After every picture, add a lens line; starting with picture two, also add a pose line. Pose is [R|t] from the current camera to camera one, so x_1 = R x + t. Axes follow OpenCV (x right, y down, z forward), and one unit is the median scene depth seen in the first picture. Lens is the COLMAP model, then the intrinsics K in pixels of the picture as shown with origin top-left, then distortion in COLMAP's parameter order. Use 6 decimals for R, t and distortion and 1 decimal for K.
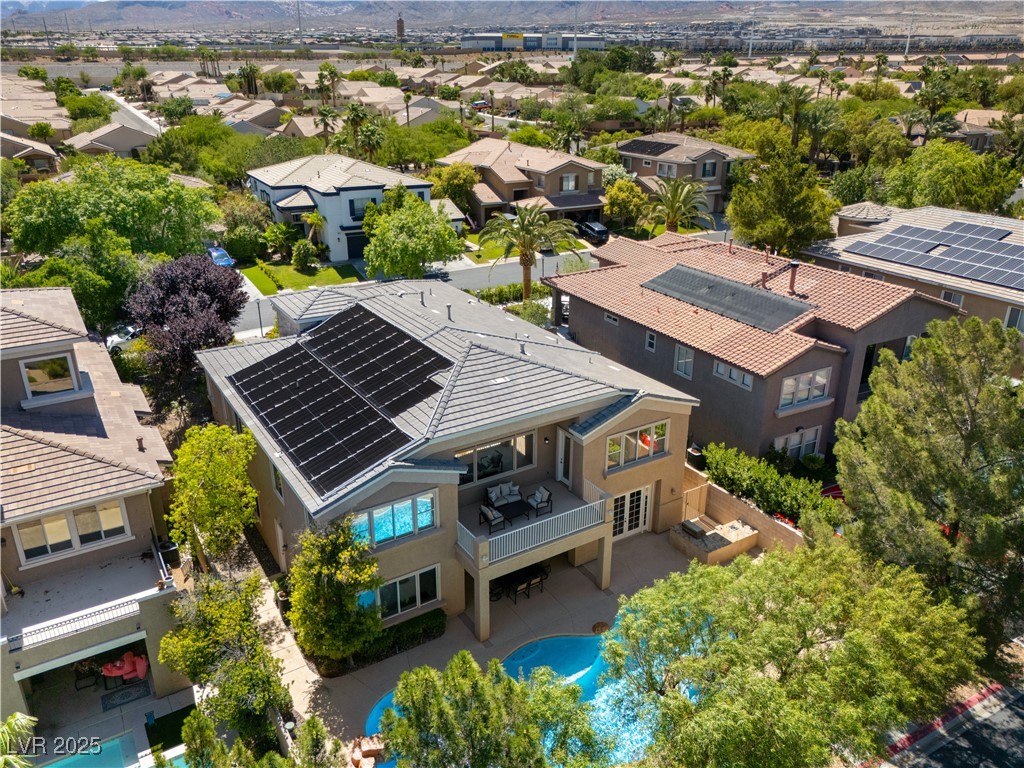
lens RADIAL K [[769.6, 0, 512.0], [0, 769.6, 384.0], [0, 0, 1]] dist [0.008029, 0.005245]
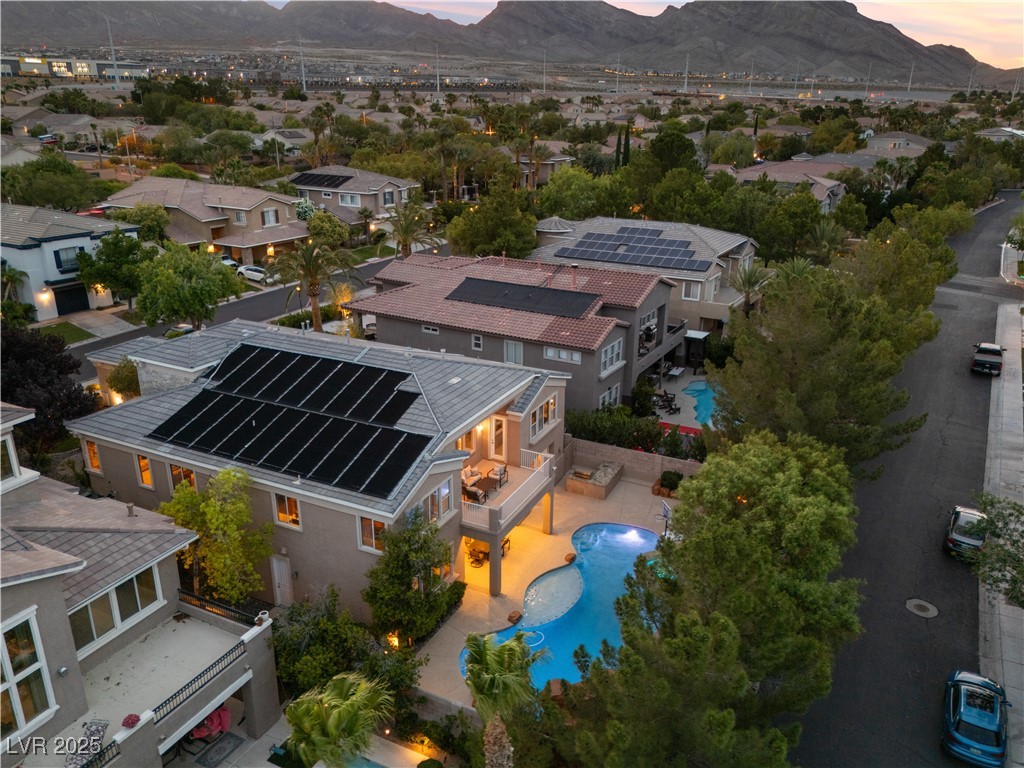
lens RADIAL K [[769.6, 0, 512.0], [0, 769.6, 384.0], [0, 0, 1]] dist [0.008029, 0.005245]
pose [[0.848773, -0.172488, 0.499831, -0.376555], [0.189607, 0.981716, 0.016807, -0.001827], [-0.493592, 0.080506, 0.865960, -0.048785]]
